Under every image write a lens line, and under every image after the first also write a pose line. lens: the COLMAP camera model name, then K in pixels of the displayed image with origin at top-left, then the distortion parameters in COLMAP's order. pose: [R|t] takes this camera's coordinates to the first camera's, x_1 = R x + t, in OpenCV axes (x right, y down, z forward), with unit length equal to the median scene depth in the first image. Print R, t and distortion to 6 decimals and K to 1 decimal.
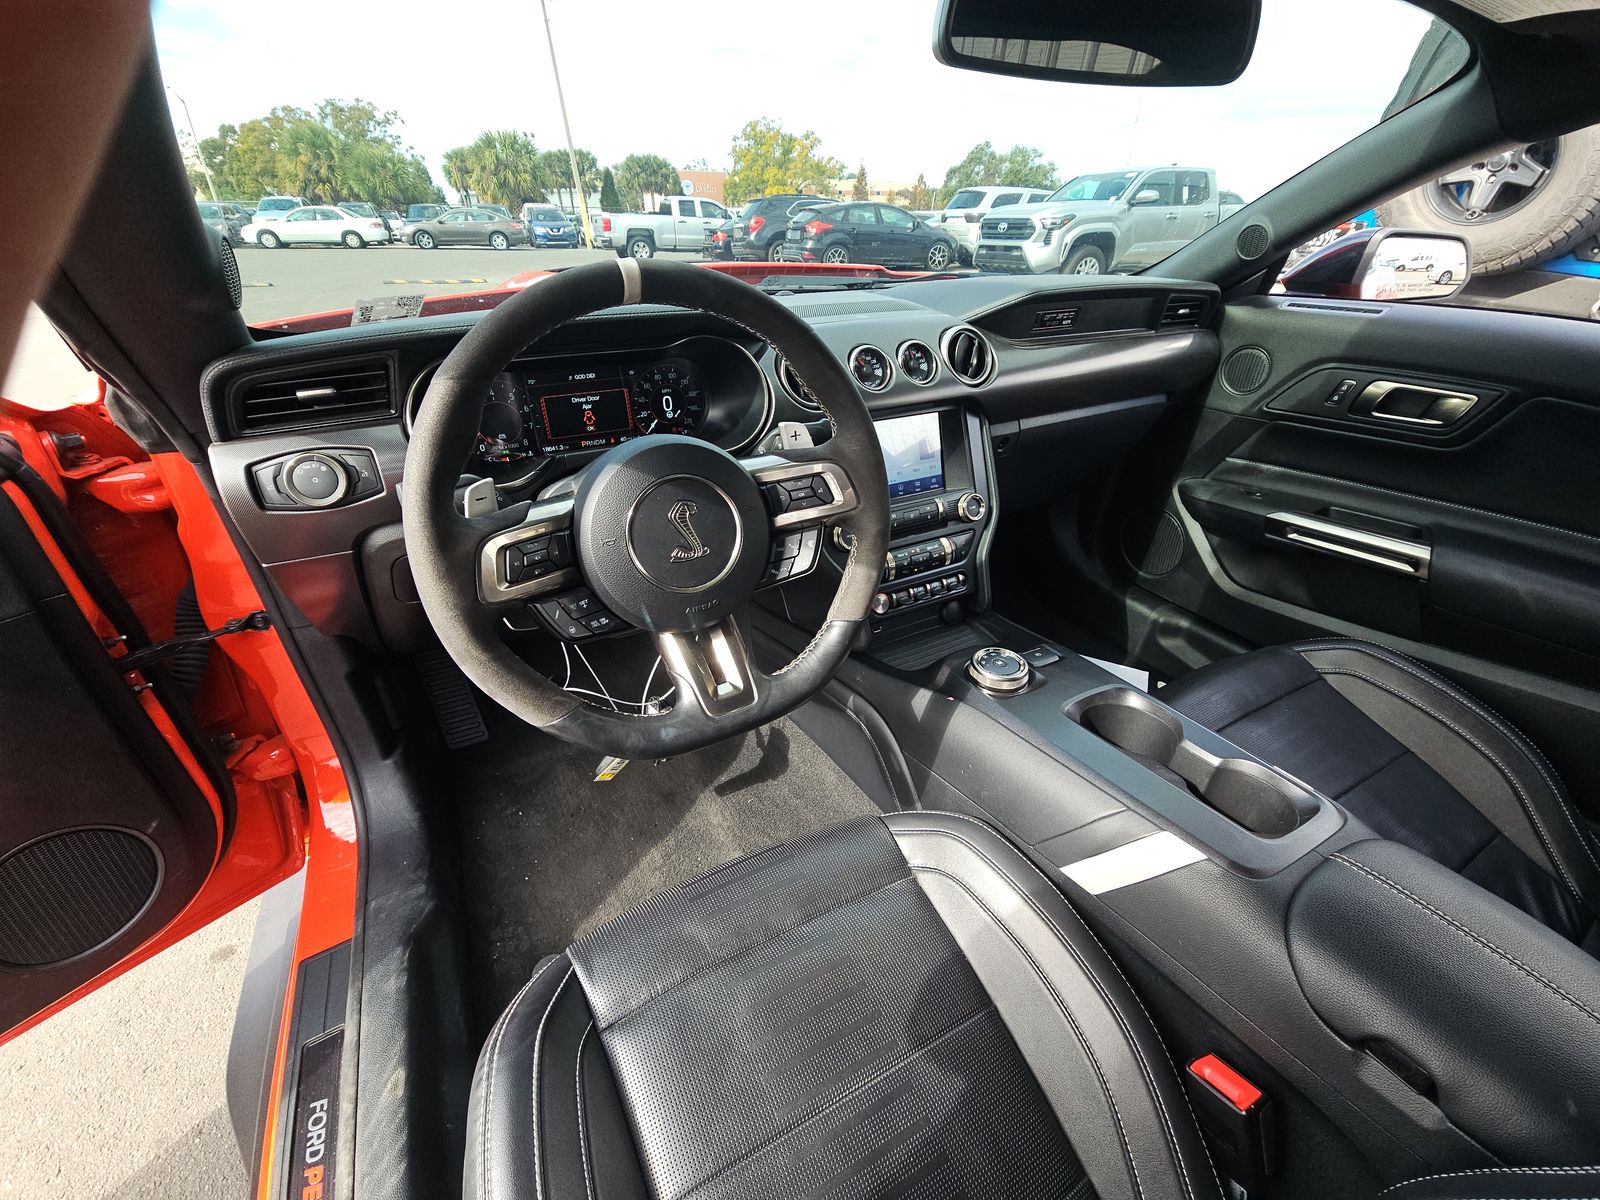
lens RADIAL K [[650.6, 0, 798.6], [0, 650.6, 595.4], [0, 0, 1]] dist [0.011741, -0.010364]
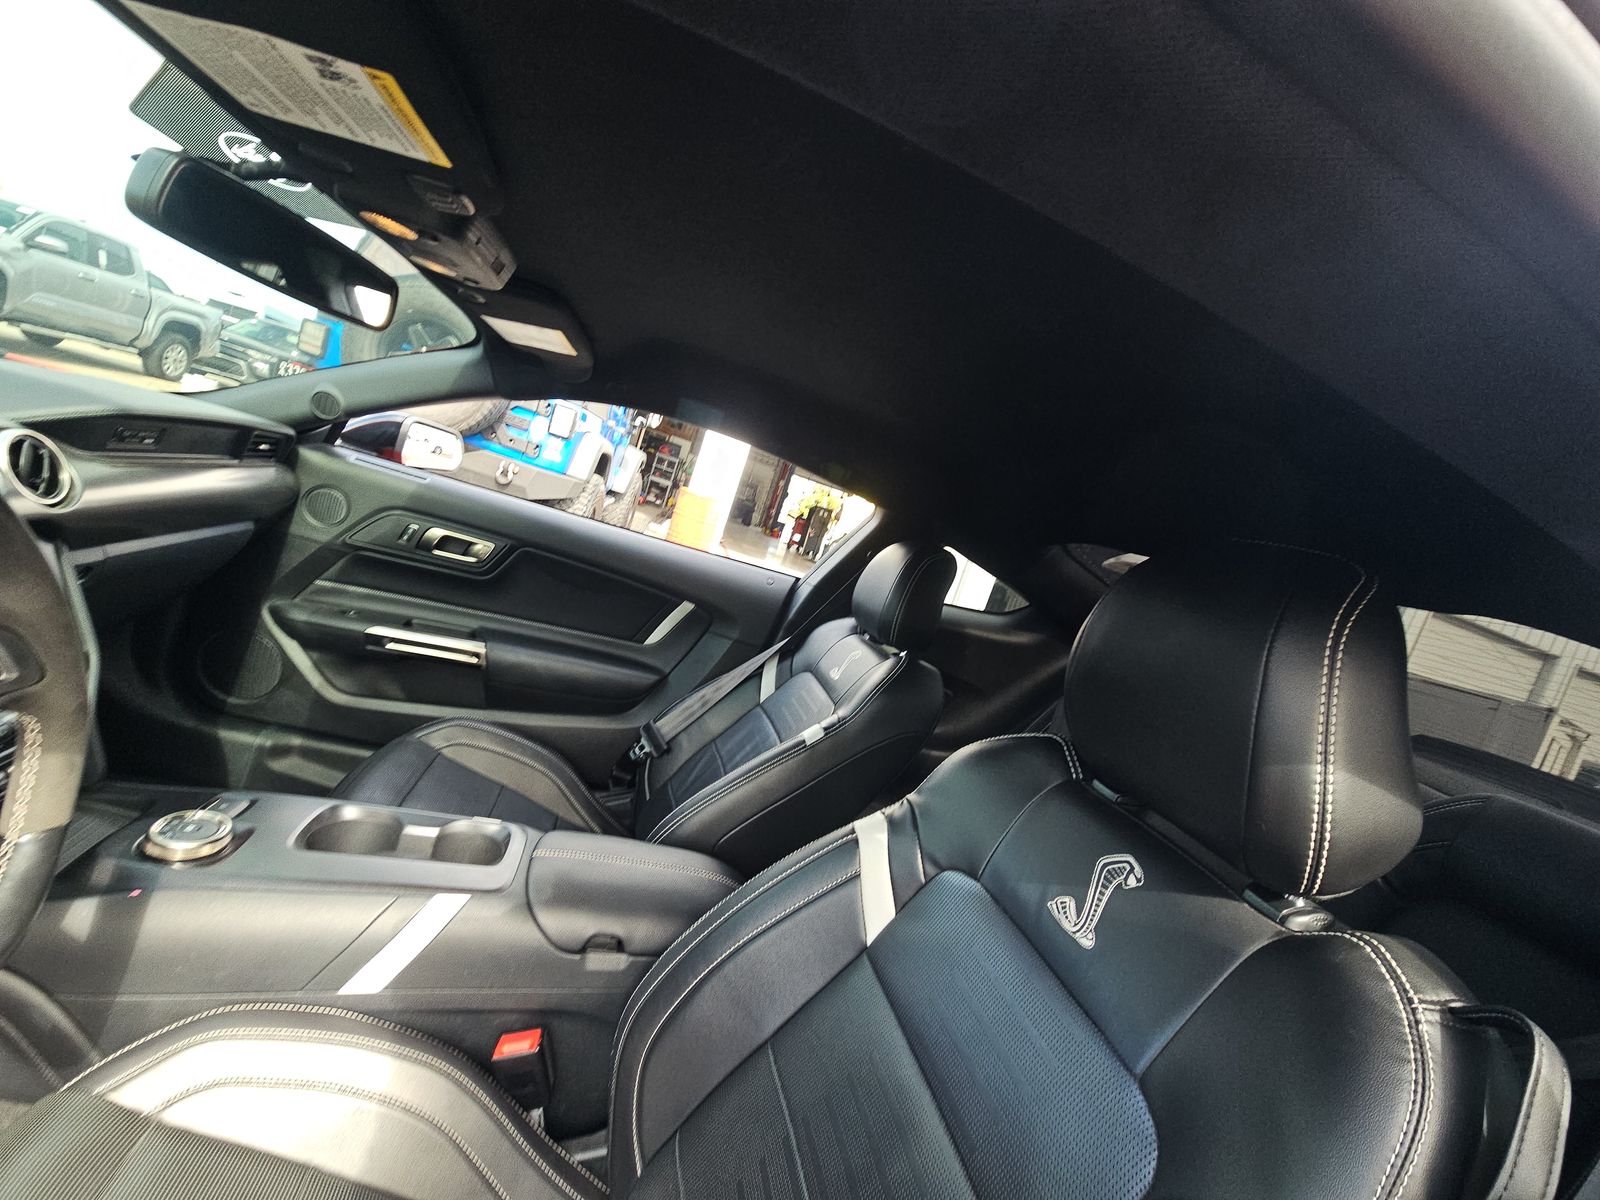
lens RADIAL K [[644.5, 0, 800.4], [0, 644.5, 595.1], [0, 0, 1]] dist [0.011772, -0.008820]
pose [[0.237196, -0.032275, 0.970925, -0.211430], [0.178325, 0.983912, -0.010858, -0.031534], [-0.954954, 0.175716, 0.239136, -0.032585]]
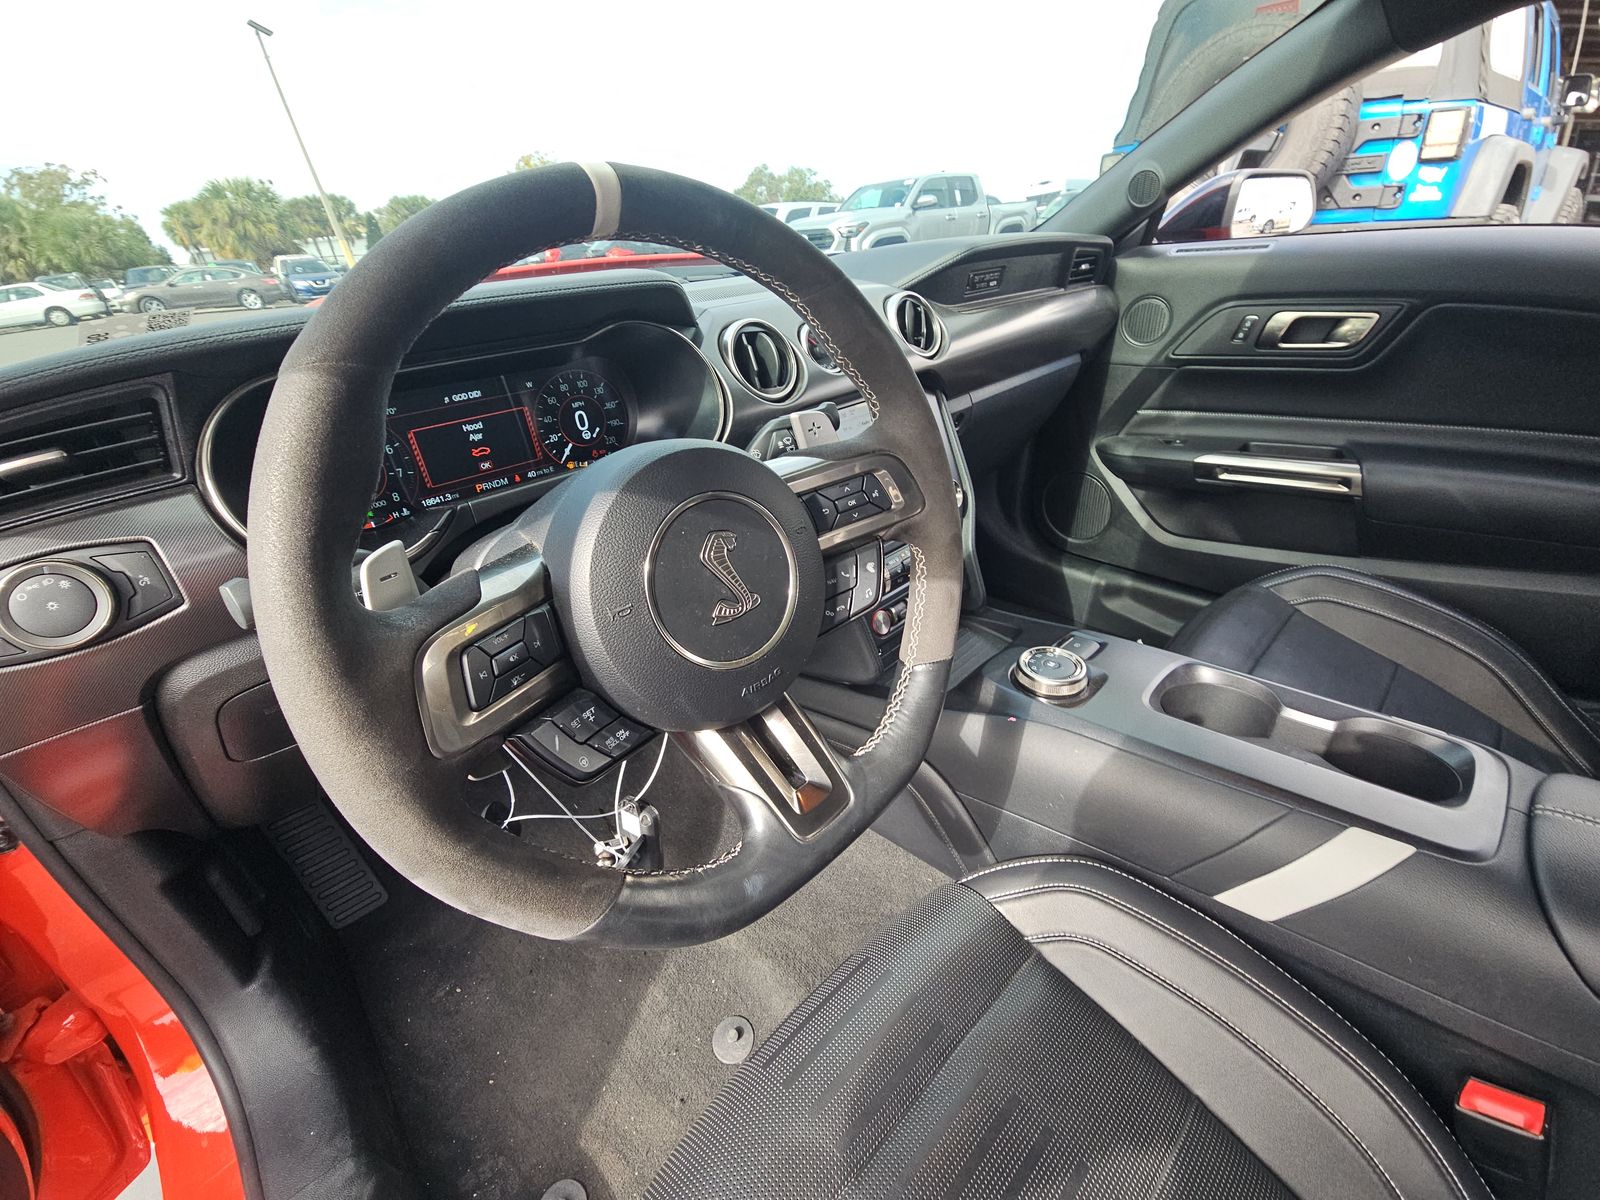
lens RADIAL K [[650.6, 0, 798.6], [0, 650.6, 595.4], [0, 0, 1]] dist [0.011741, -0.010364]
pose [[0.960257, -0.186277, 0.207861, -0.107019], [0.192138, 0.981334, -0.008184, -0.026193], [-0.202457, 0.047797, 0.978124, 0.145512]]
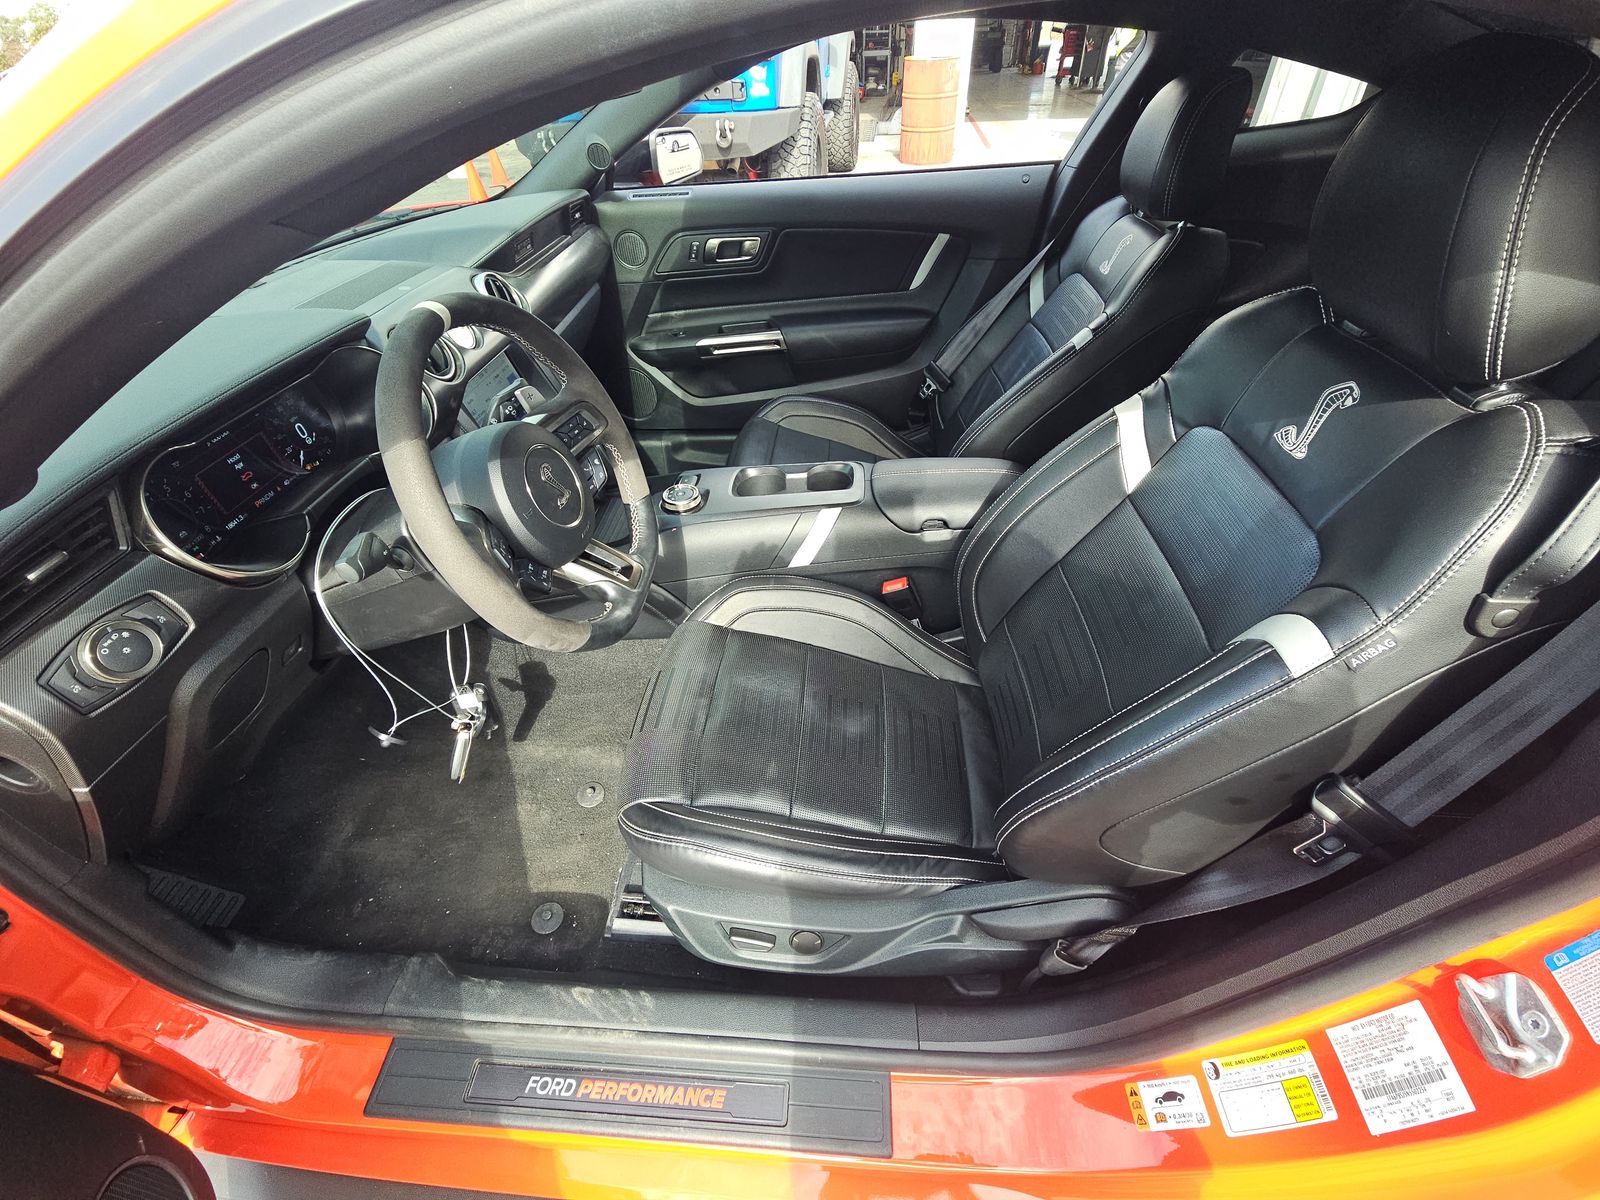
lens RADIAL K [[644.5, 0, 800.4], [0, 644.5, 595.1], [0, 0, 1]] dist [0.011772, -0.008820]
pose [[0.530314, -0.568679, 0.628786, -0.385121], [0.455319, 0.816670, 0.354591, -0.067184], [-0.715159, 0.098253, 0.692022, -0.125910]]
